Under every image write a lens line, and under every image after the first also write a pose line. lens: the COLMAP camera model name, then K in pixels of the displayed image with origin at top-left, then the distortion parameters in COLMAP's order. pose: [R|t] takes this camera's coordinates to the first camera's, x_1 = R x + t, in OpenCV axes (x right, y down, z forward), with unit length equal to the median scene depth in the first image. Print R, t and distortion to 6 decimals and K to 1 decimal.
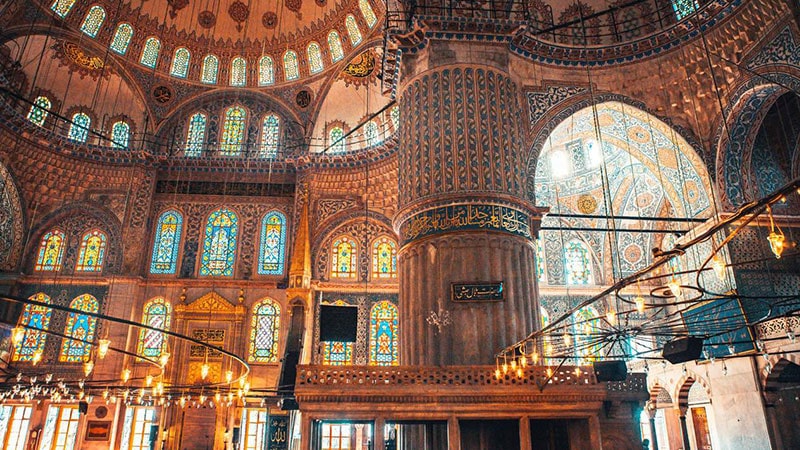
lens RADIAL K [[249.0, 0, 400.0], [0, 249.0, 225.0], [0, 0, 1]] dist [-0.000221, 0.000100]
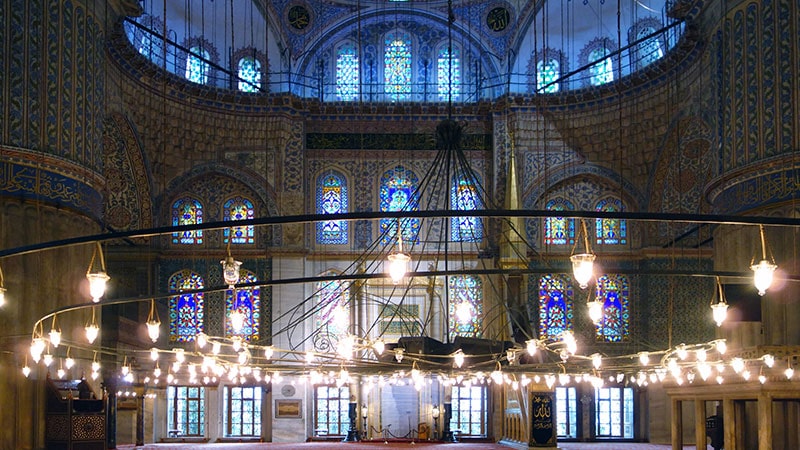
lens RADIAL K [[293.9, 0, 400.0], [0, 293.9, 225.0], [0, 0, 1]] dist [0.000957, 0.000036]
pose [[0.999707, -0.021762, -0.010594, -0.685480], [0.023080, 0.988944, 0.146481, -0.015514], [0.007289, -0.146682, 0.989157, 0.001309]]
